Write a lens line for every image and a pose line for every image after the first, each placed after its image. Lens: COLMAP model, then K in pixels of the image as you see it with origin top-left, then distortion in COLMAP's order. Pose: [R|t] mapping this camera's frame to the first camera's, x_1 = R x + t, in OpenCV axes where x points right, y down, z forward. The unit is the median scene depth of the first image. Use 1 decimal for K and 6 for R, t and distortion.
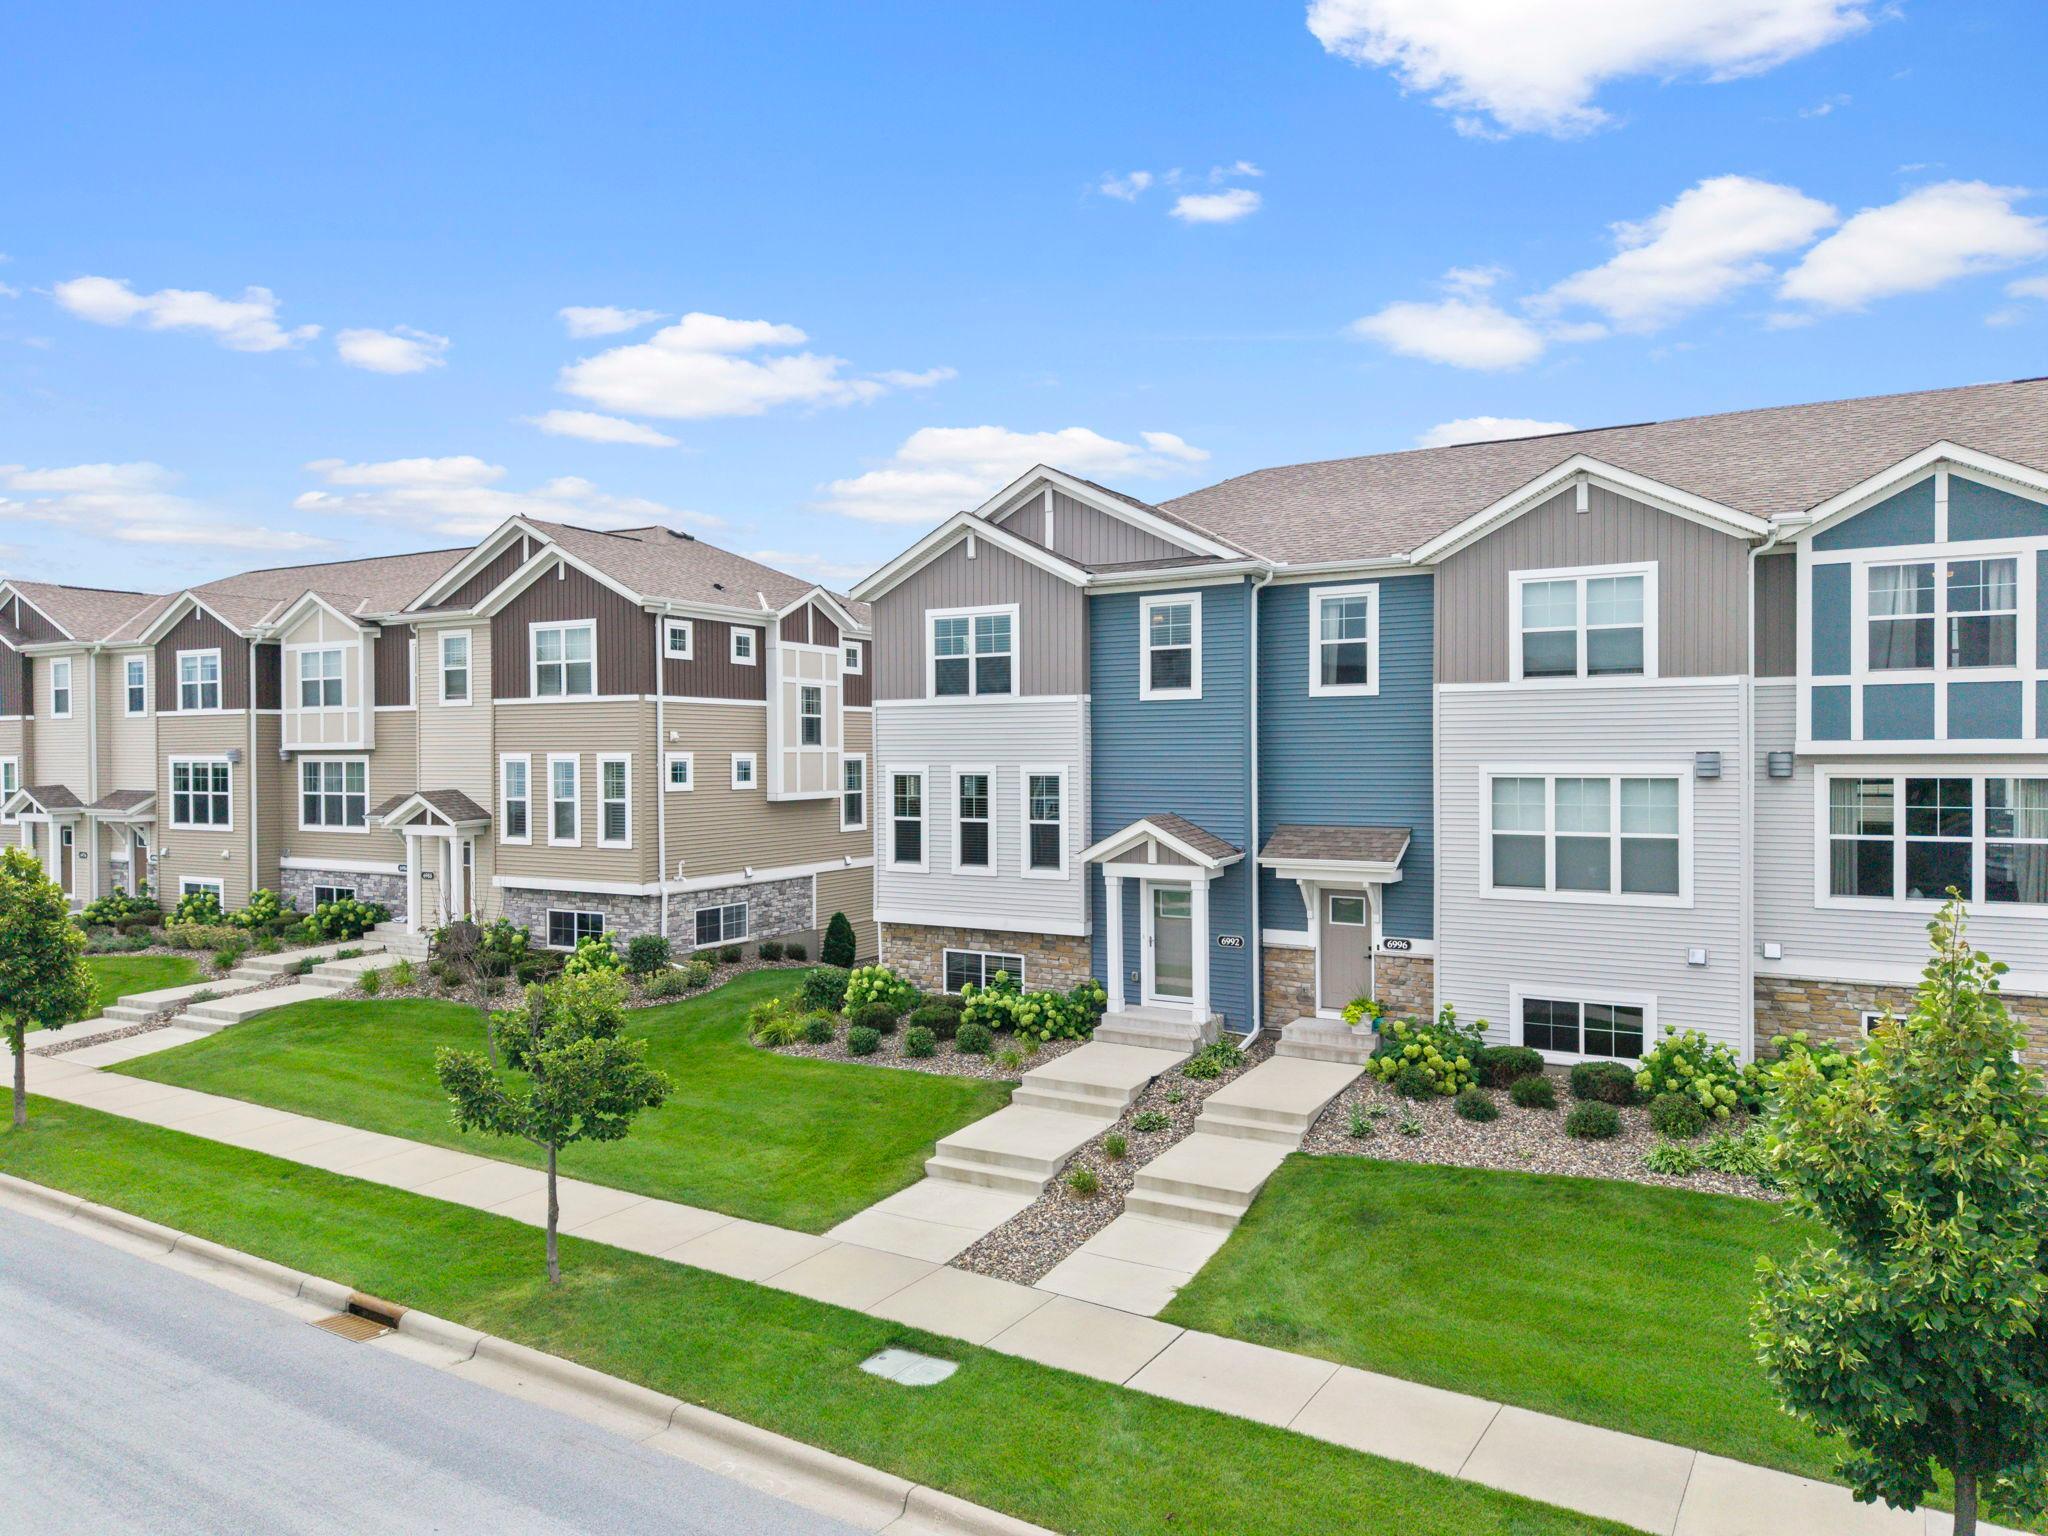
lens RADIAL K [[1369.3, 0, 1024.0], [0, 1369.3, 768.0], [0, 0, 1]] dist [0.009633, 0.001175]
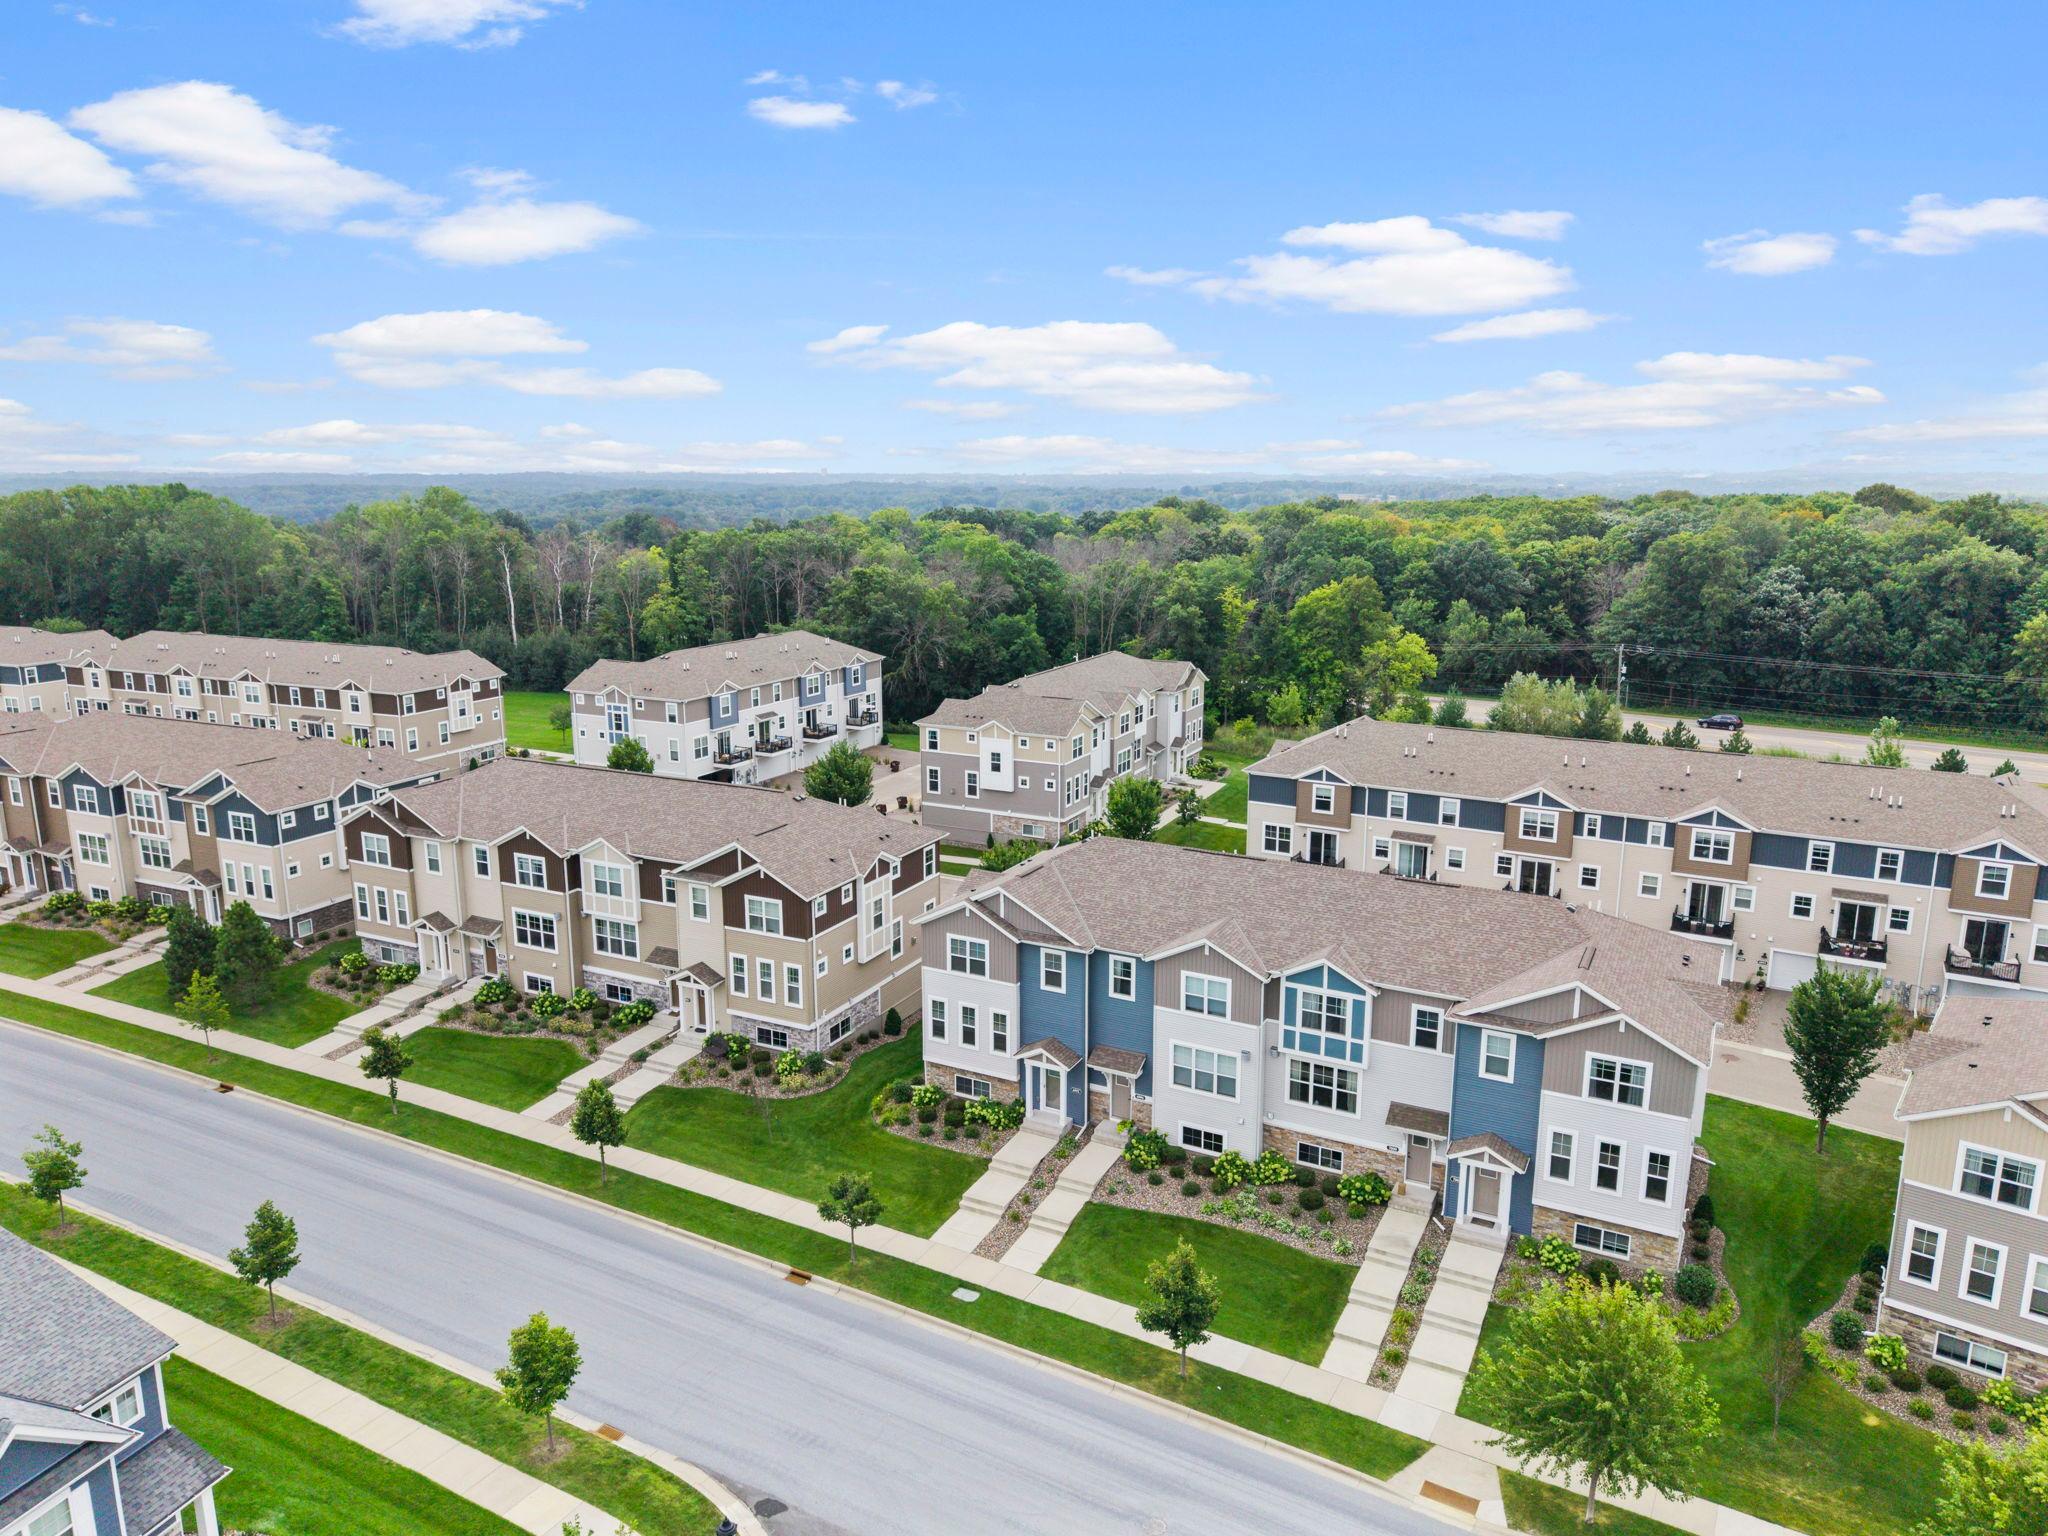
lens RADIAL K [[1383.0, 0, 1025.8], [0, 1383.0, 747.3], [0, 0, 1]] dist [0.063226, -0.077207]
pose [[0.998958, -0.002214, 0.045592, -0.049324], [-0.006308, 0.982542, 0.185934, -0.910464], [-0.045208, -0.186028, 0.981504, -1.283310]]
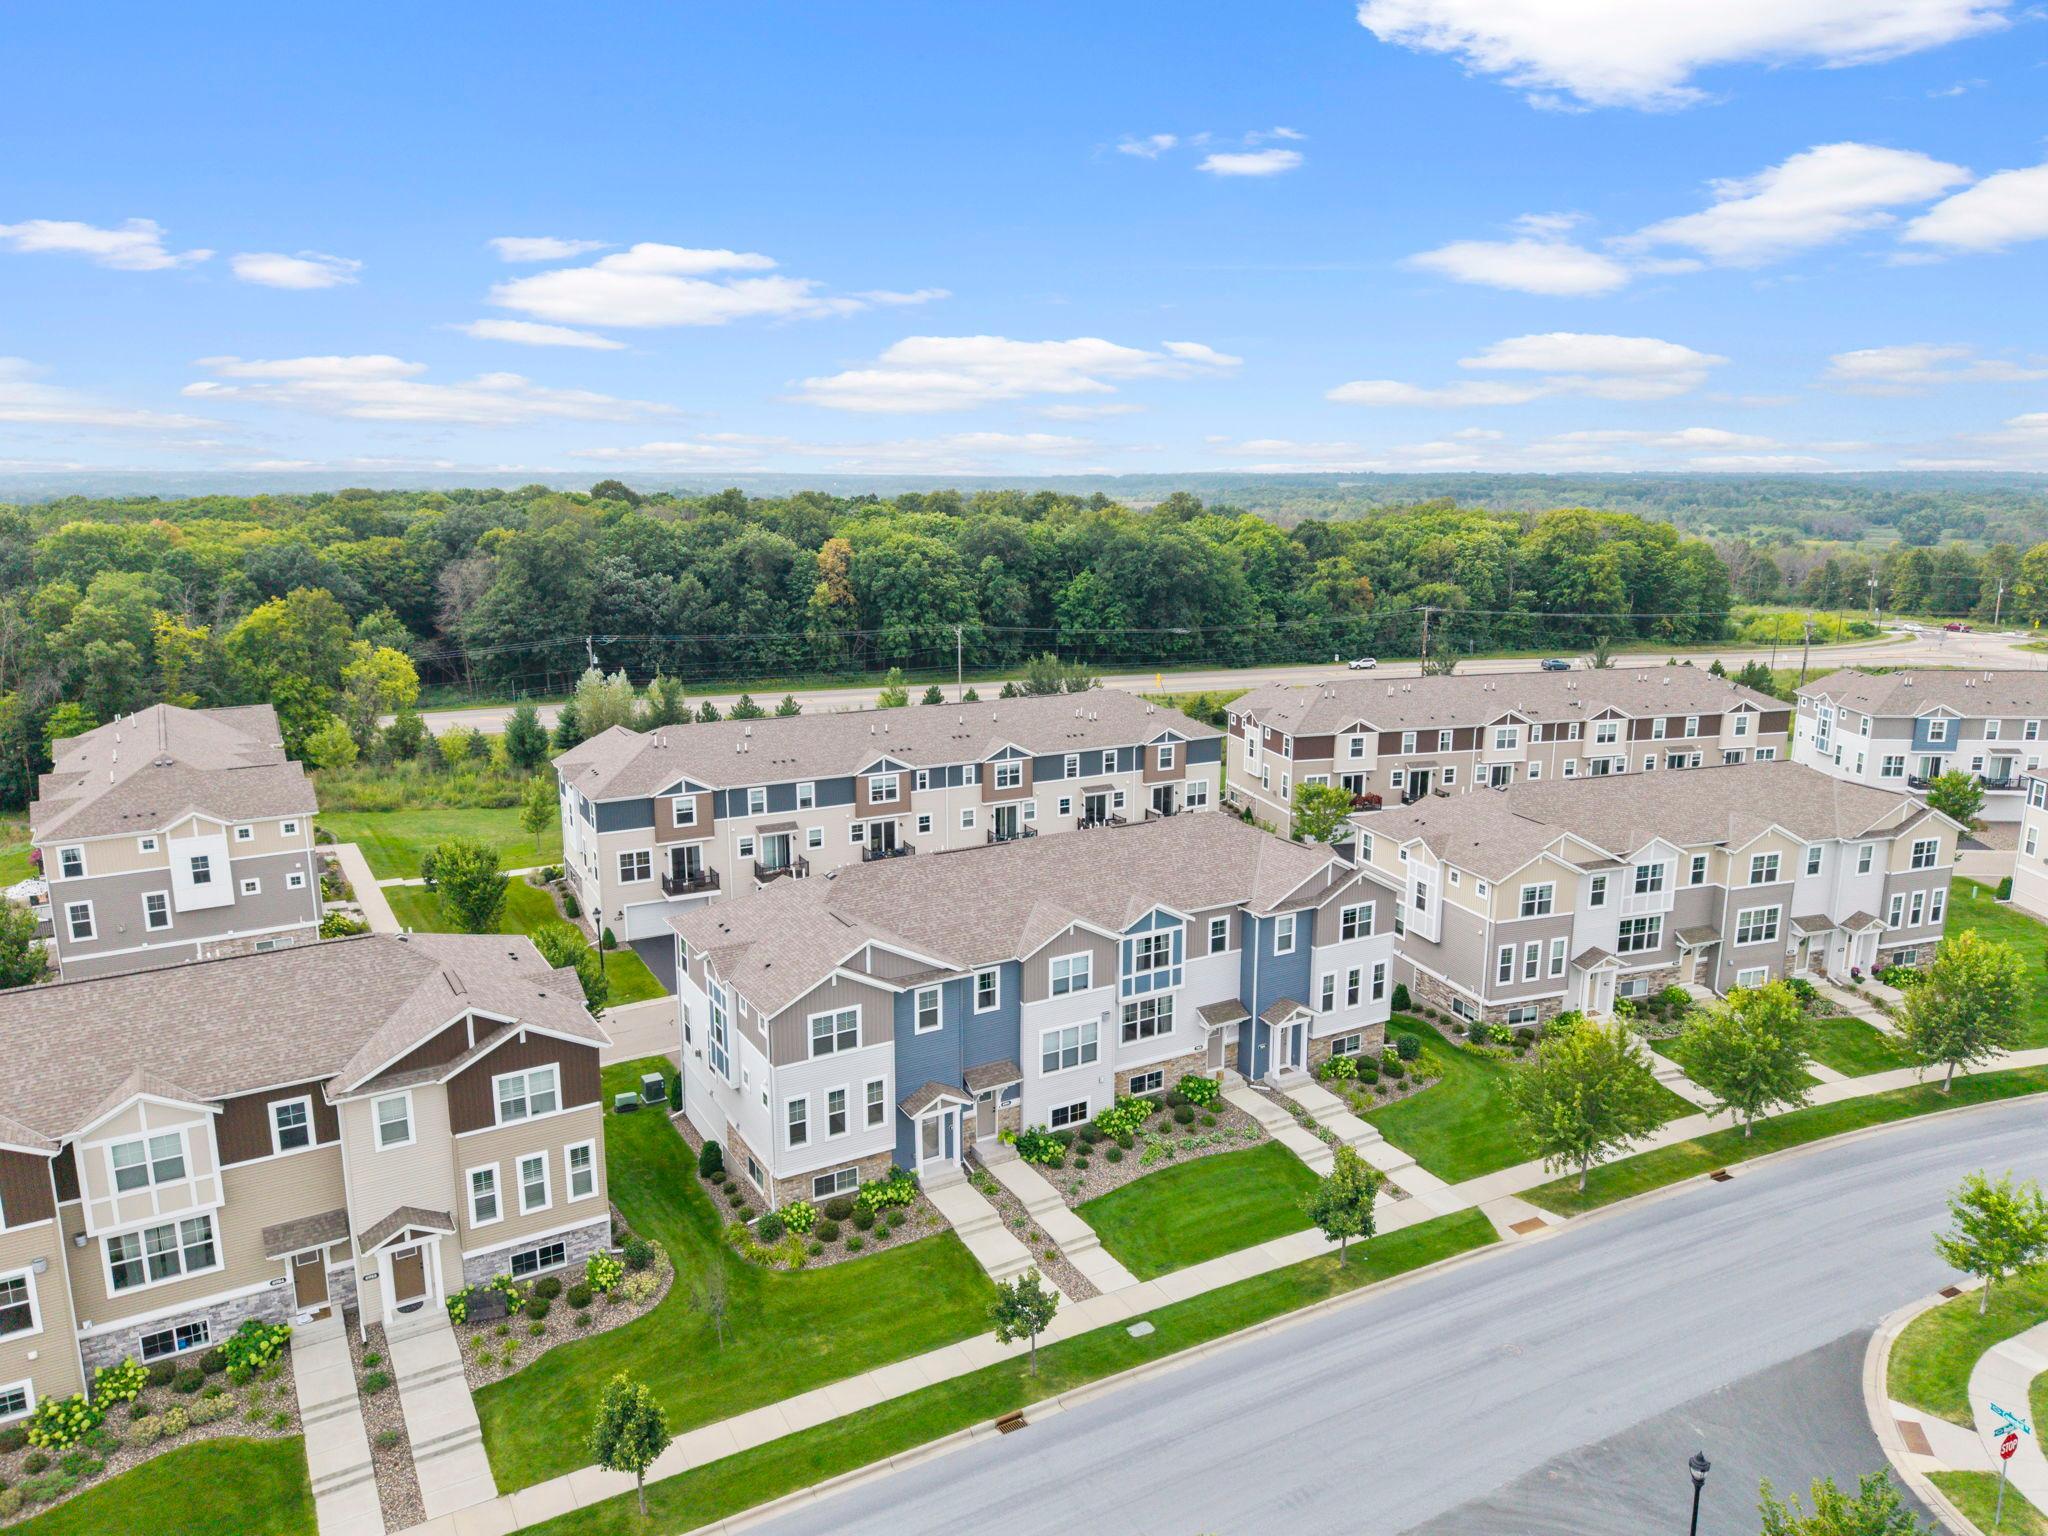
lens RADIAL K [[1383.0, 0, 1025.8], [0, 1383.0, 747.3], [0, 0, 1]] dist [0.063226, -0.077207]
pose [[0.492064, -0.164379, 0.854899, -1.629762], [0.005202, 0.982549, 0.185929, -0.903882], [-0.870543, -0.087042, 0.484333, -0.177638]]
